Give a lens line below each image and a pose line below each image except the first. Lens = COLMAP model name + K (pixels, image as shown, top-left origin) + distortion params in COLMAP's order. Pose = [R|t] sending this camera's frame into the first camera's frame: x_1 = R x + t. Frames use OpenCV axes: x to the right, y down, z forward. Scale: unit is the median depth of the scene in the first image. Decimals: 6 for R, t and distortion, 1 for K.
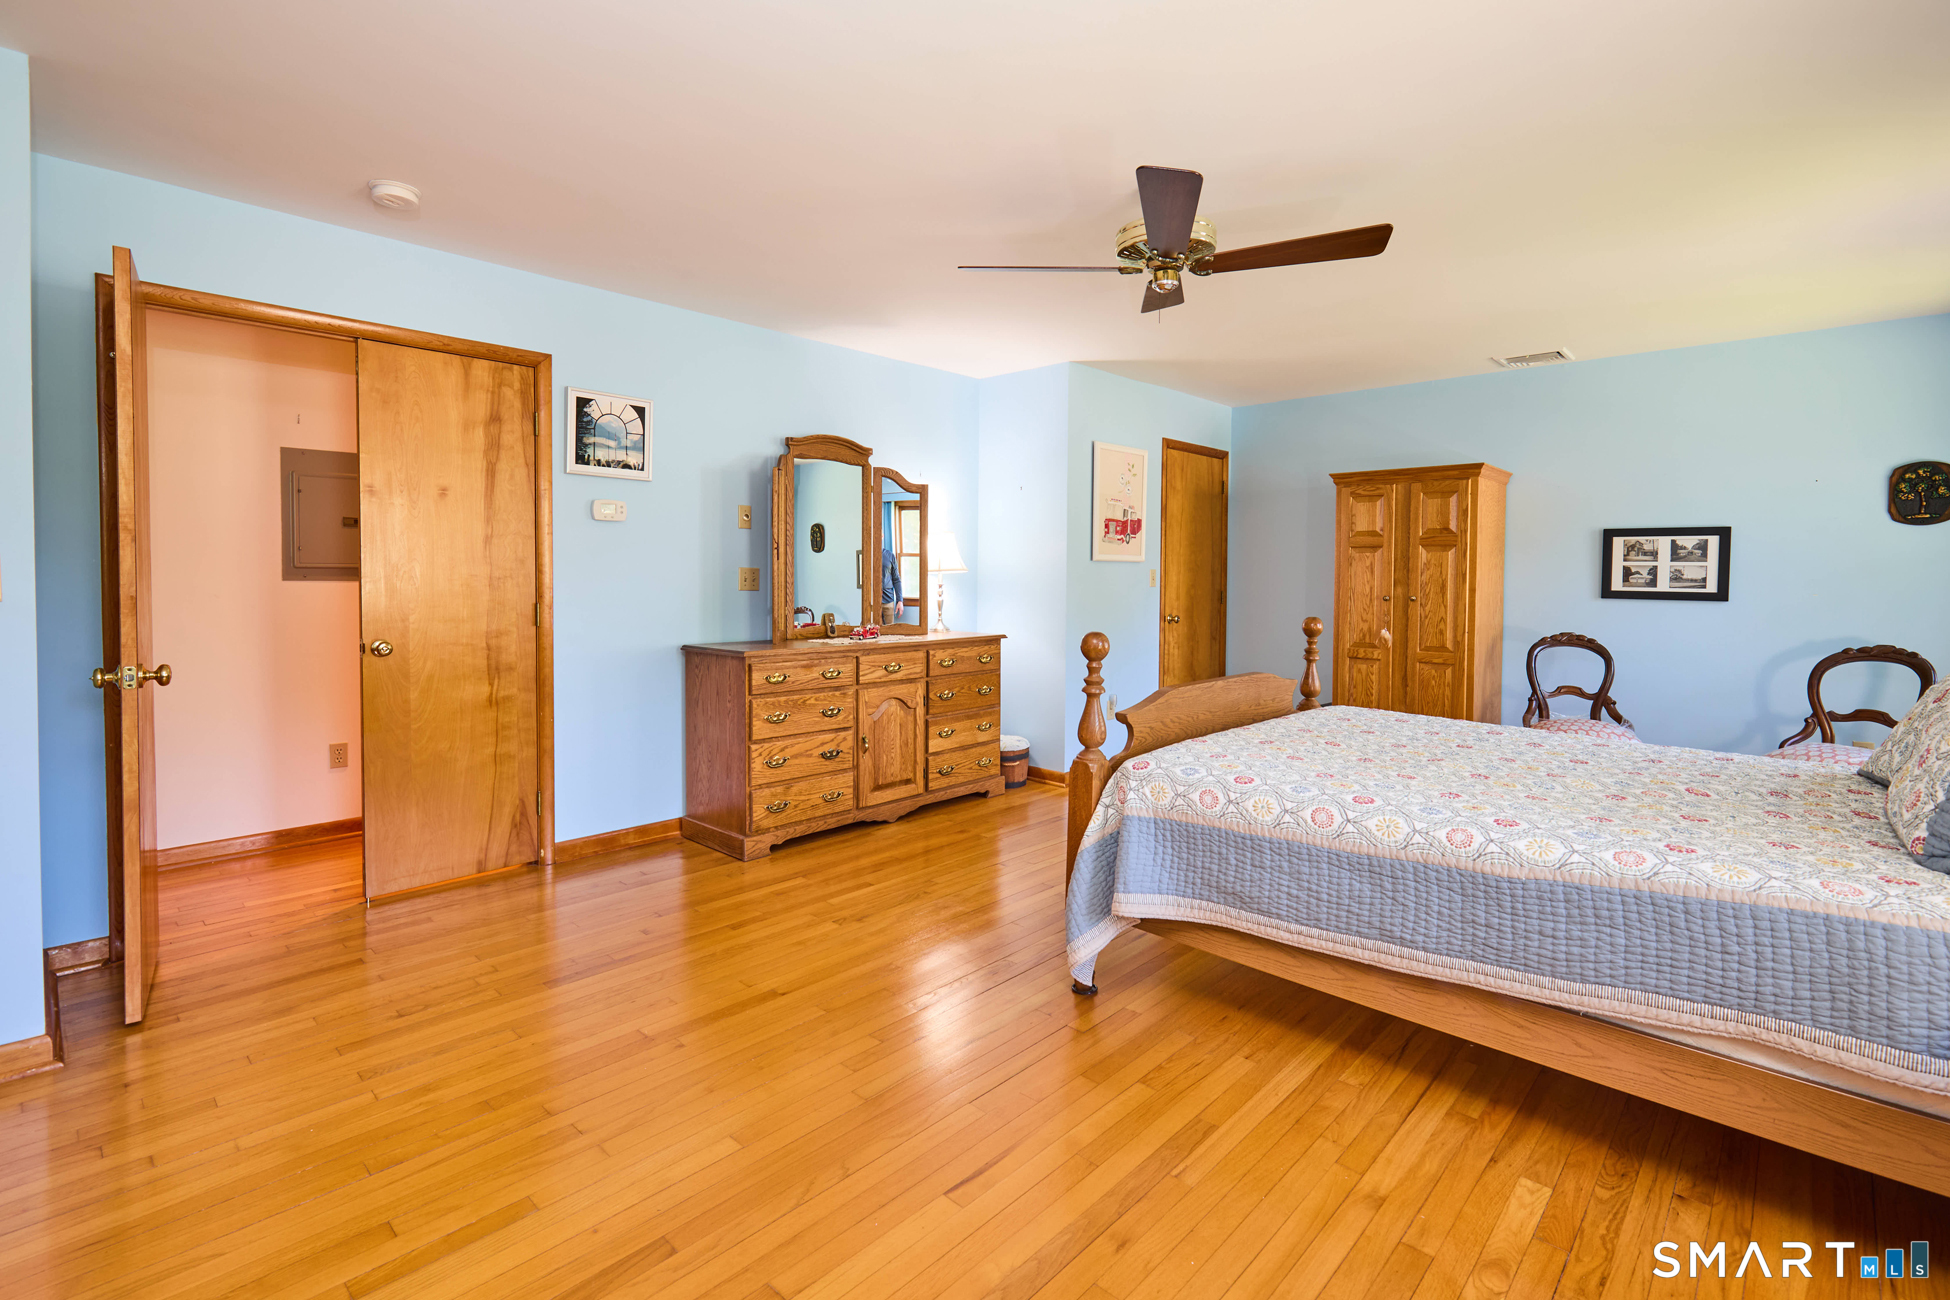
lens RADIAL K [[896.2, 0, 953.9], [0, 896.2, 588.9], [0, 0, 1]] dist [0.000449, -0.001014]
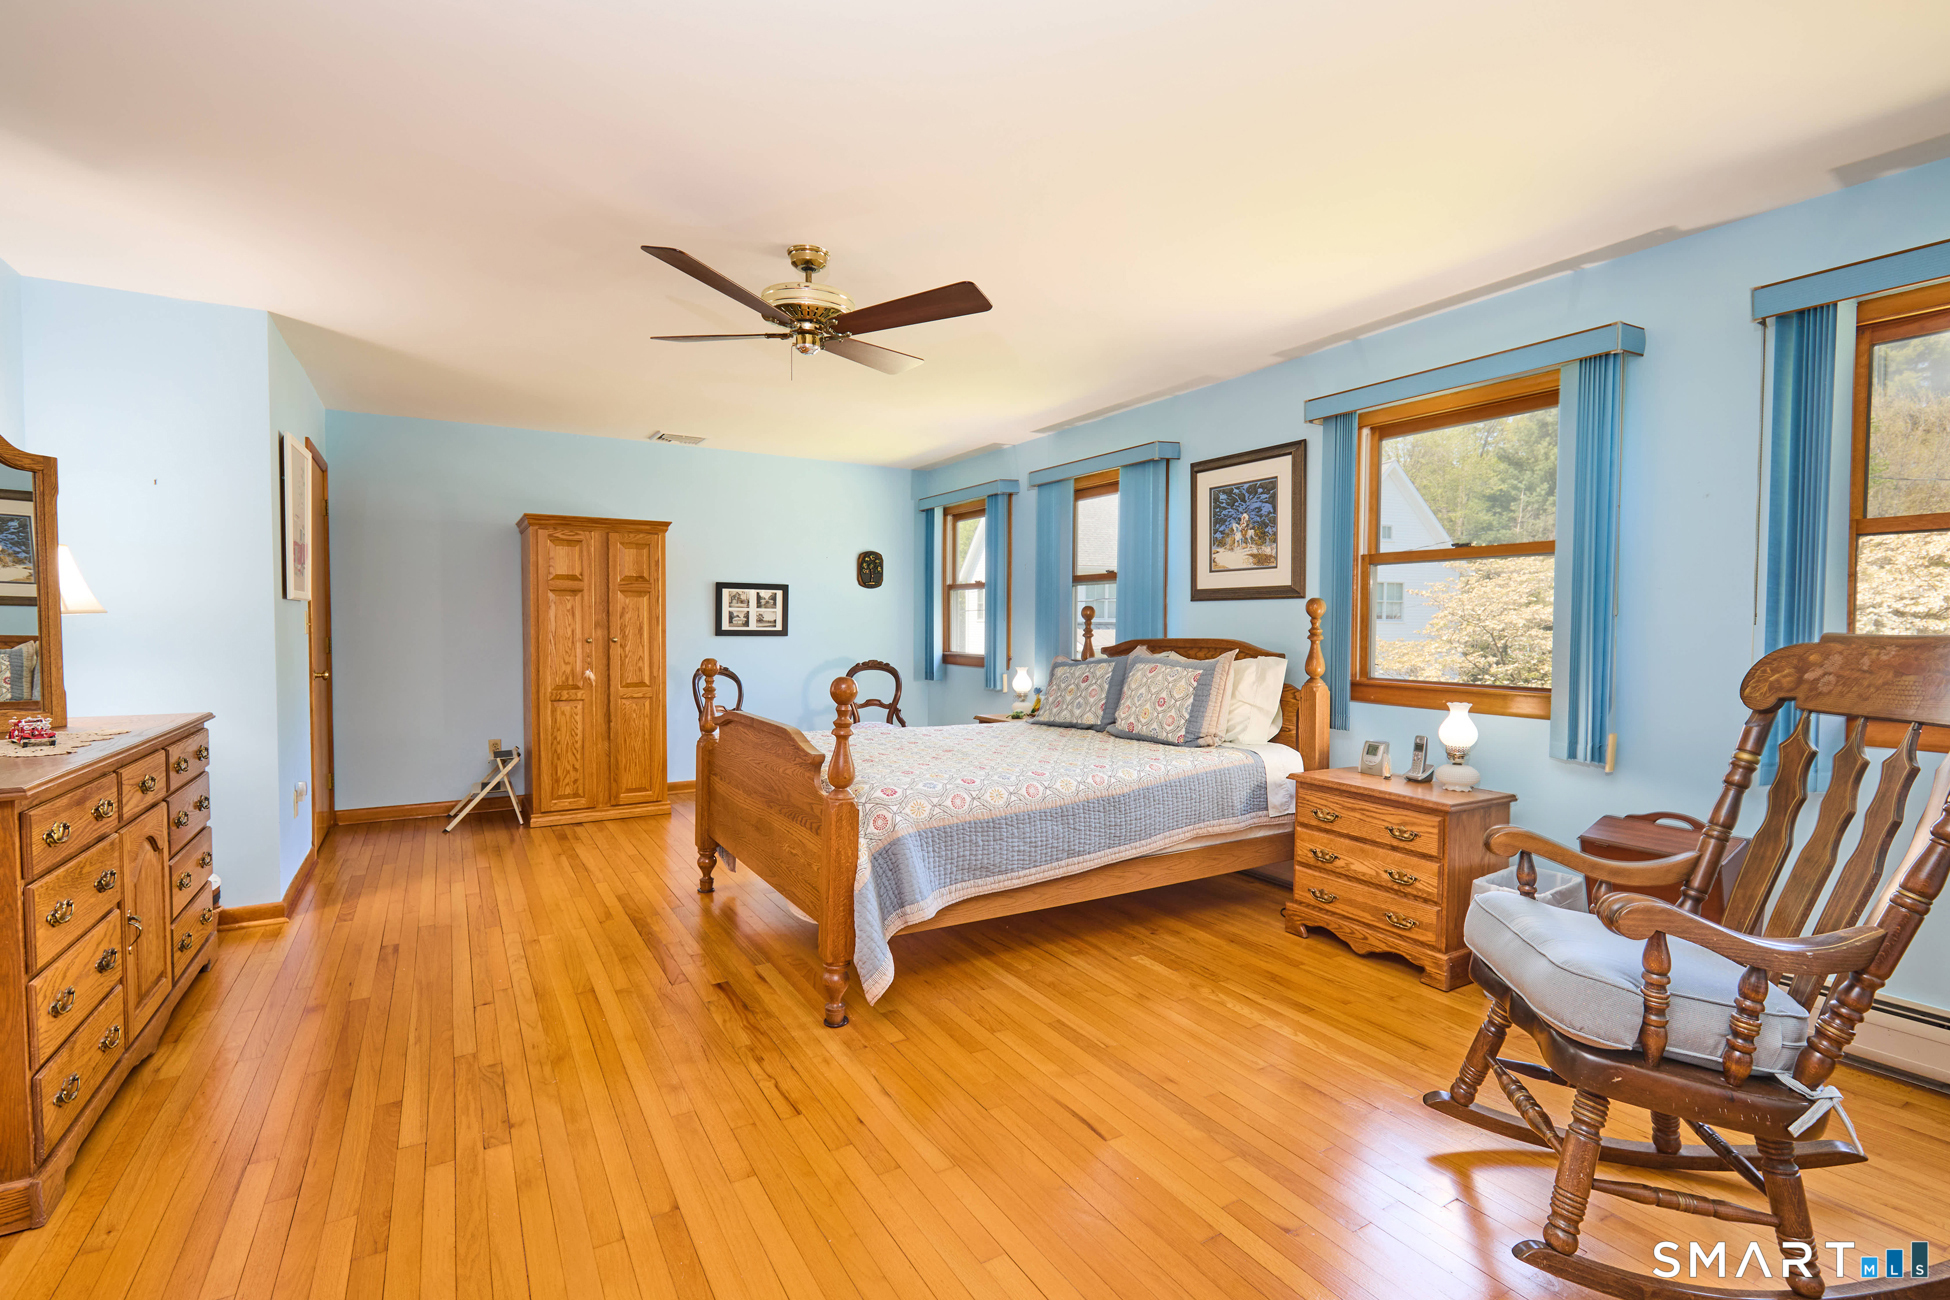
lens RADIAL K [[896.2, 0, 974.3], [0, 896.2, 647.4], [0, 0, 1]] dist [0.000449, -0.001014]
pose [[0.262769, -0.034365, 0.964247, -0.443529], [0.013853, 0.999397, 0.031842, -0.009529], [-0.964759, 0.004991, 0.263087, 0.317944]]
